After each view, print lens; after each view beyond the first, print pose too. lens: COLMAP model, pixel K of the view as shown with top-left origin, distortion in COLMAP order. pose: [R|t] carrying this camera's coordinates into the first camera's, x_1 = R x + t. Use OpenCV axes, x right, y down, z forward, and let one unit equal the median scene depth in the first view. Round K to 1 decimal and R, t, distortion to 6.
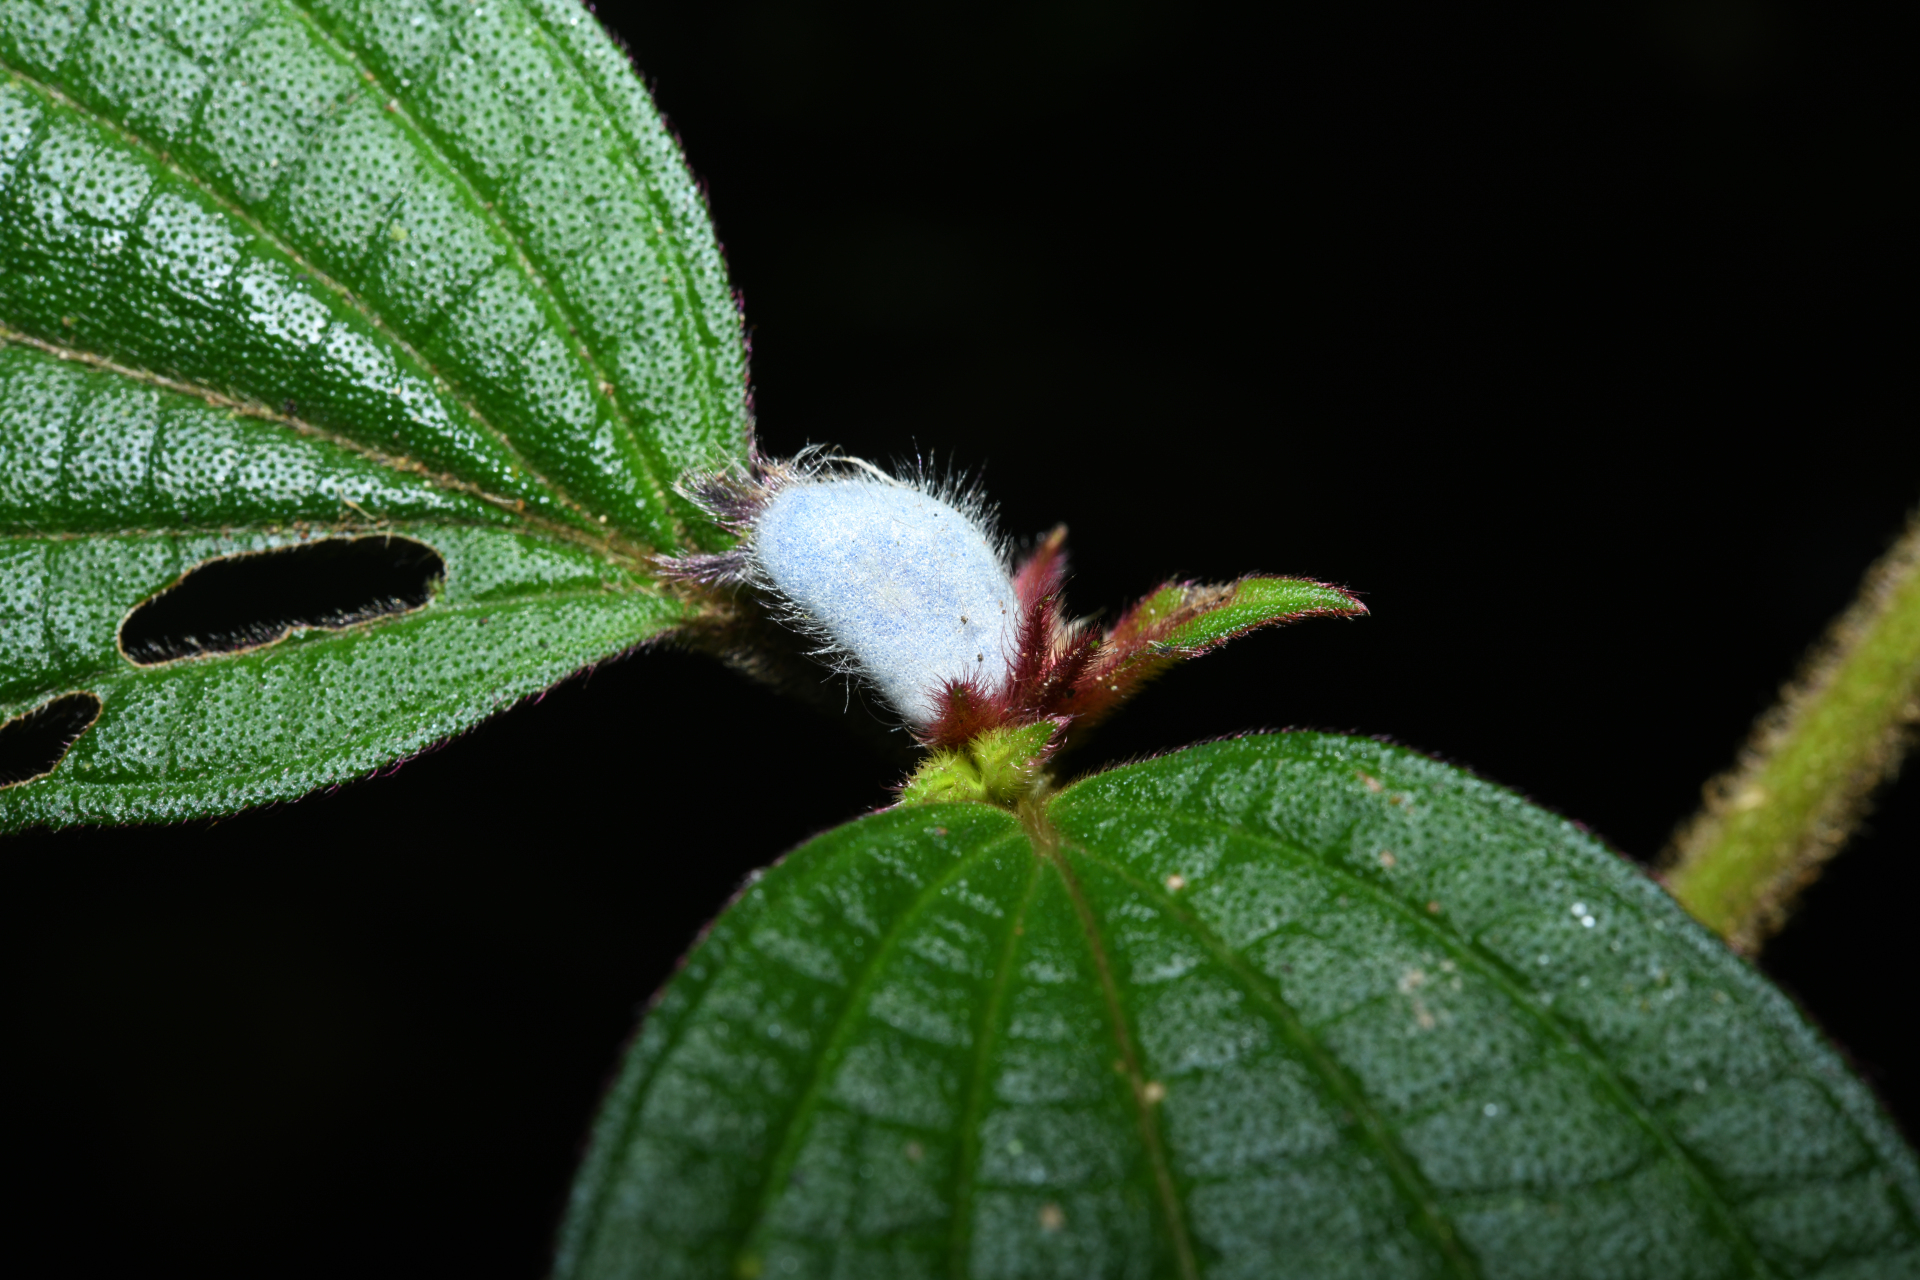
lens RADIAL K [[3270.7, 0, 962.0], [0, 3270.7, 620.6], [0, 0, 1]] dist [0.022606, 0.000000]
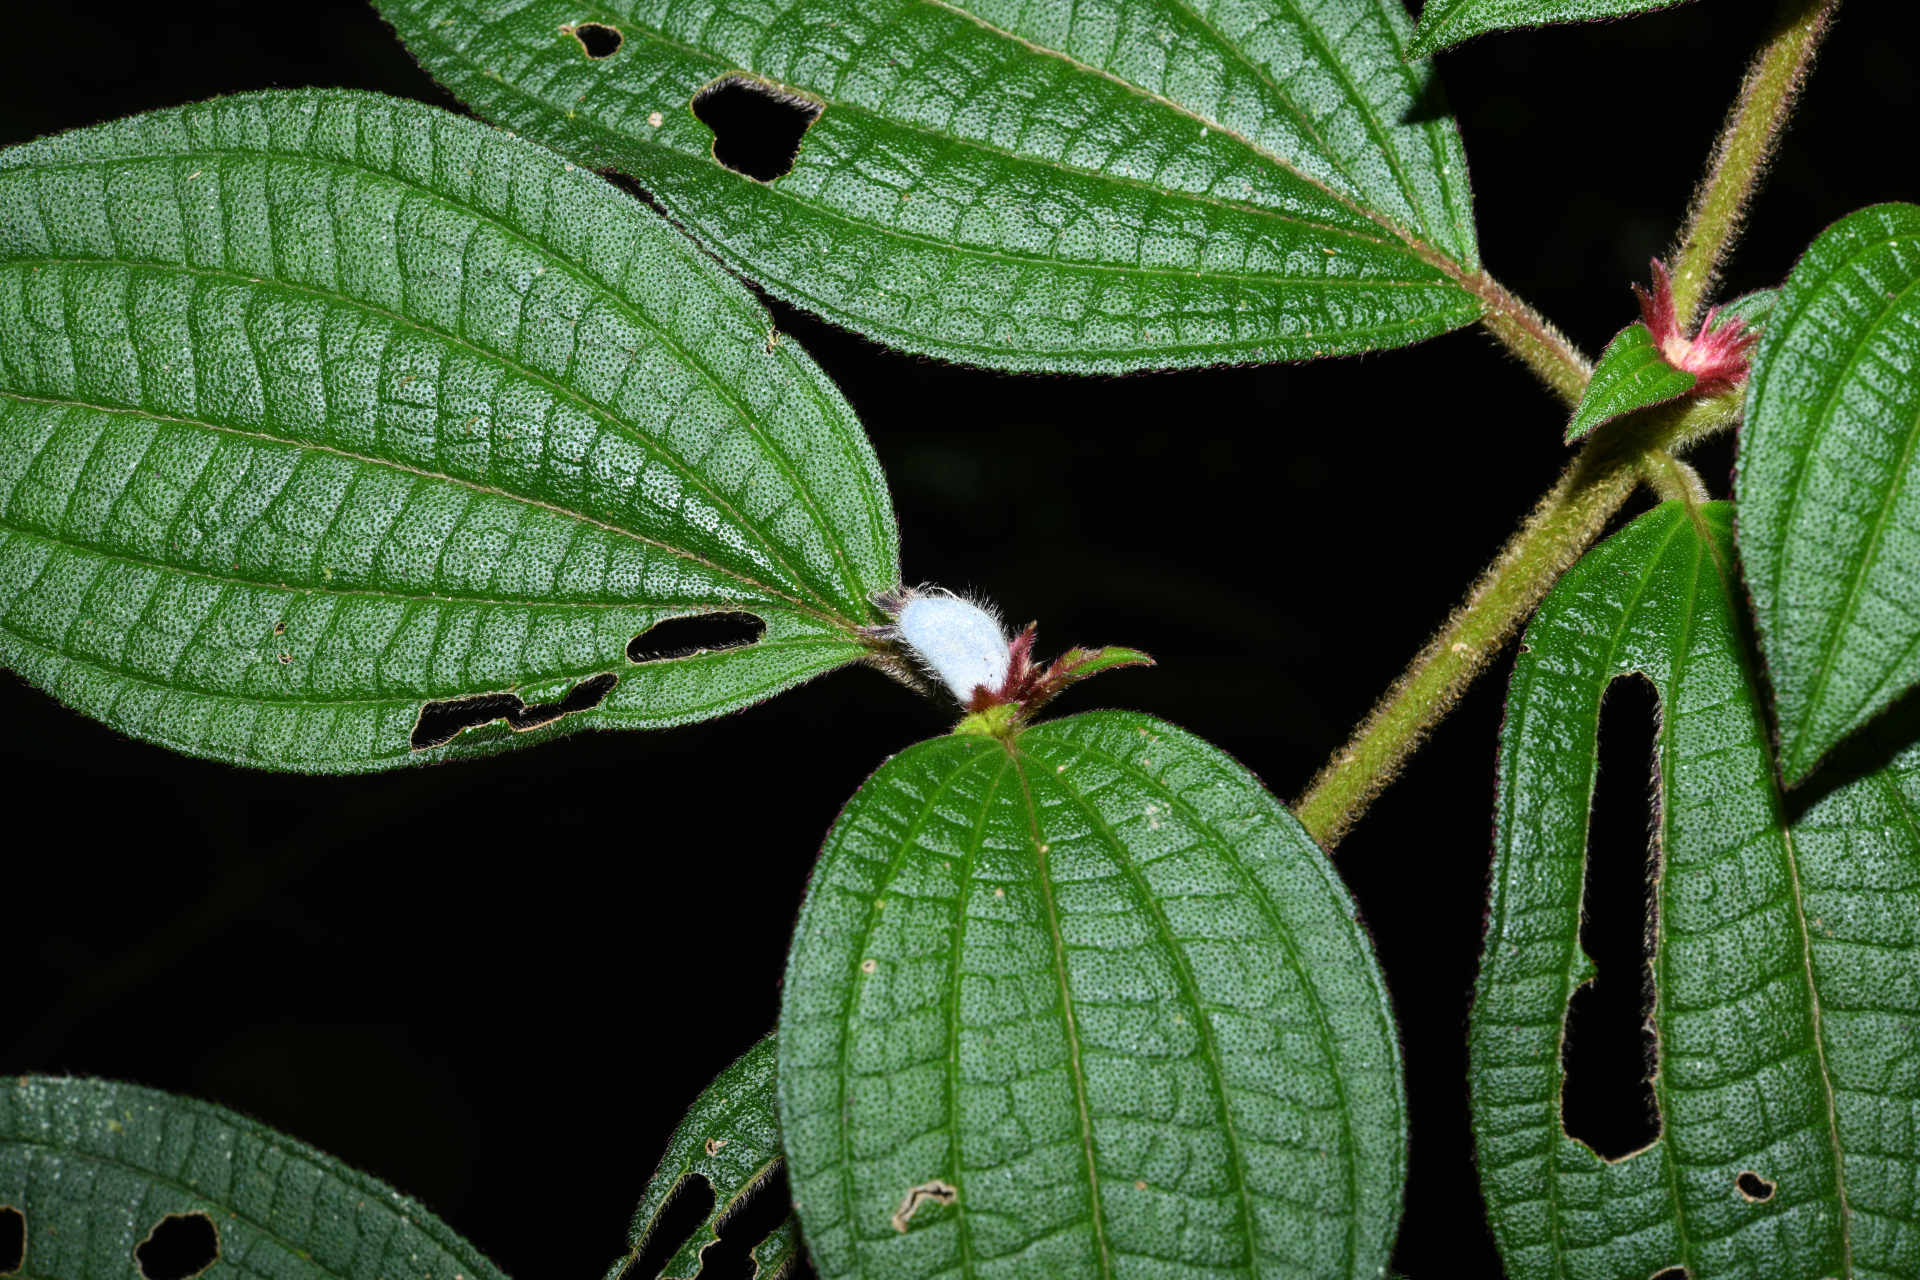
lens RADIAL K [[3270.7, 0, 960.4], [0, 3270.7, 647.1], [0, 0, 1]] dist [0.022606, 0.000000]
pose [[0.997181, 0.044218, -0.060622, 0.121001], [-0.044976, 0.998925, -0.011201, 0.017715], [0.060061, 0.013896, 0.998098, -1.309689]]
